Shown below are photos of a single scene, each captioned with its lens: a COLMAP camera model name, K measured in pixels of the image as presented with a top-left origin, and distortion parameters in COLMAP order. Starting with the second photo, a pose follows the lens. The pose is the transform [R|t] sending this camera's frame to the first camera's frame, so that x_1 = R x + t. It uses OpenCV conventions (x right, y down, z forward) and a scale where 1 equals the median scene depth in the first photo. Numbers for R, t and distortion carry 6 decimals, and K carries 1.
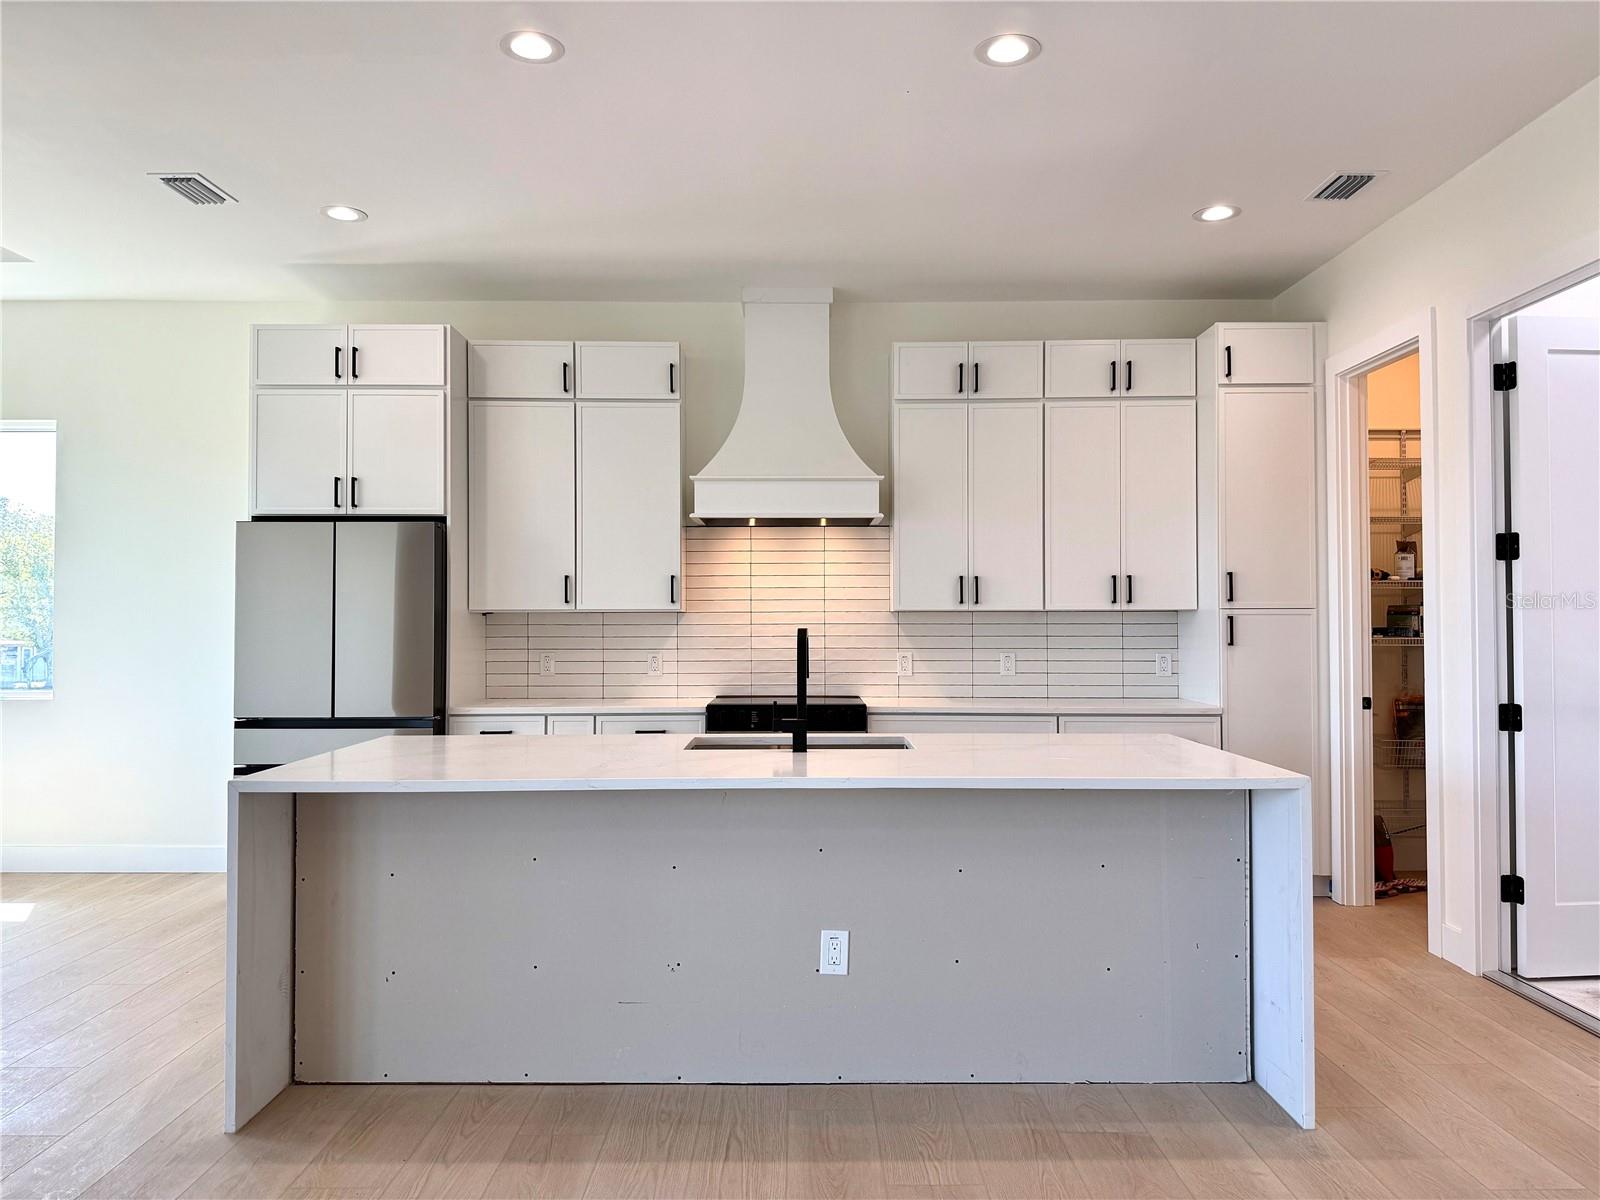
lens RADIAL K [[1117.1, 0, 800.0], [0, 1117.1, 600.0], [0, 0, 1]] dist [0.035397, -0.001422]
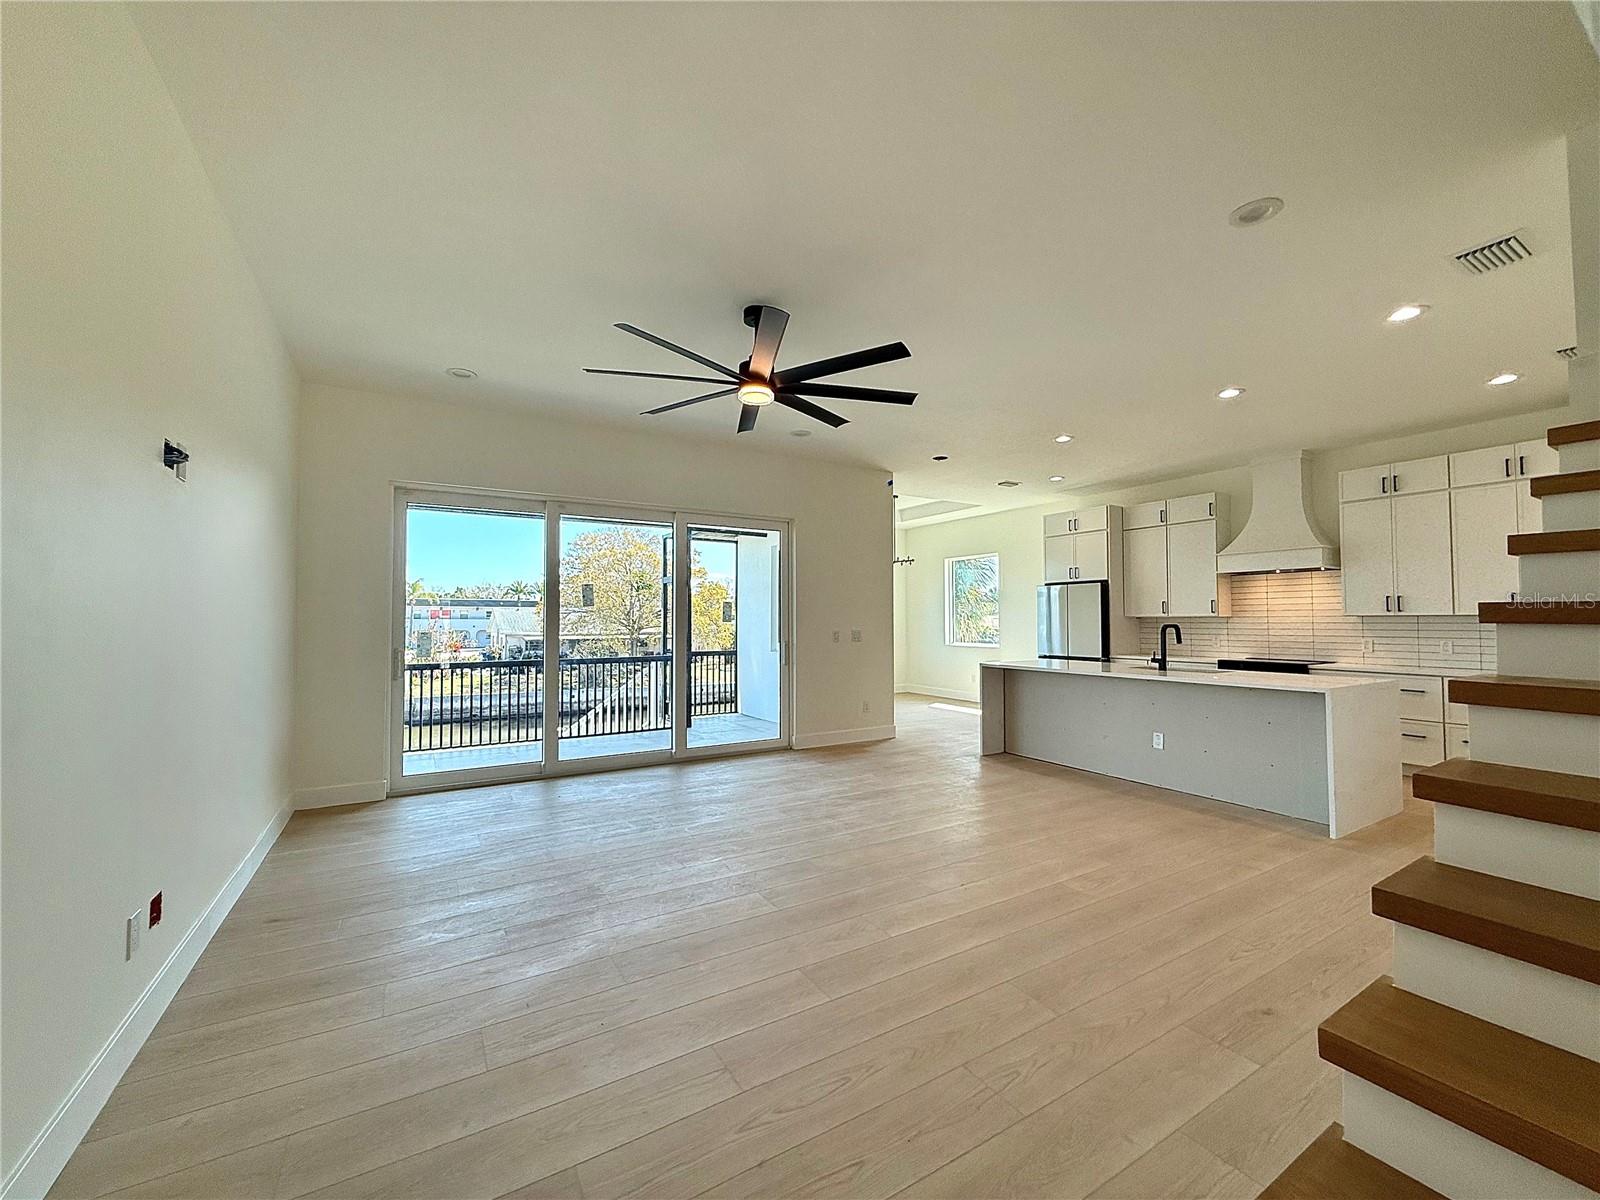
lens RADIAL K [[638.9, 0, 800.0], [0, 638.9, 600.0], [0, 0, 1]] dist [-0.000222, -0.000481]
pose [[0.512272, -0.027524, -0.858382, 0.535426], [0.015620, 0.999620, -0.022731, -0.006829], [0.858681, -0.001764, 0.512507, -0.323249]]
